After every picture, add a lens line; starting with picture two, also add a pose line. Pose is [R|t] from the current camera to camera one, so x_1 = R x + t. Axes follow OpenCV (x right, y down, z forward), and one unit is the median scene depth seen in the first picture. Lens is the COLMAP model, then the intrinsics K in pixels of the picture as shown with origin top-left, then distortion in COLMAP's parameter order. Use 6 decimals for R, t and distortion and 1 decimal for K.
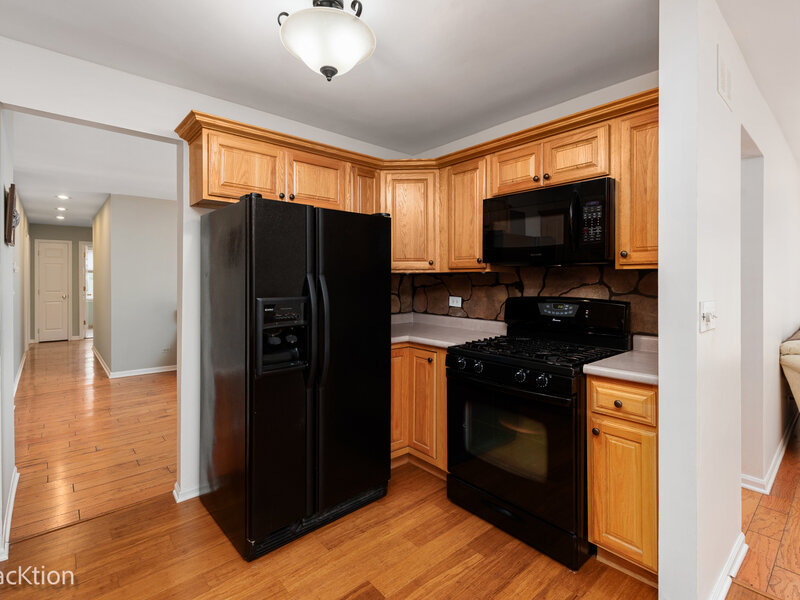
lens RADIAL K [[397.8, 0, 401.3], [0, 397.8, 275.4], [0, 0, 1]] dist [0.000958, -0.000421]
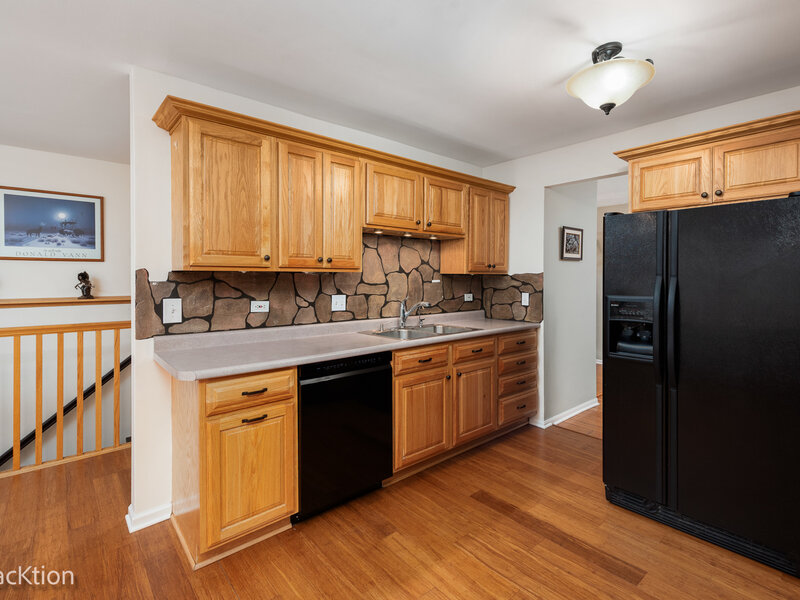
lens RADIAL K [[397.8, 0, 401.3], [0, 397.8, 275.4], [0, 0, 1]] dist [0.000958, -0.000421]
pose [[-0.008644, -0.005868, -0.999945, 0.852587], [0.004539, 0.999972, -0.005908, -0.002089], [0.999952, -0.004590, -0.008617, 0.330183]]
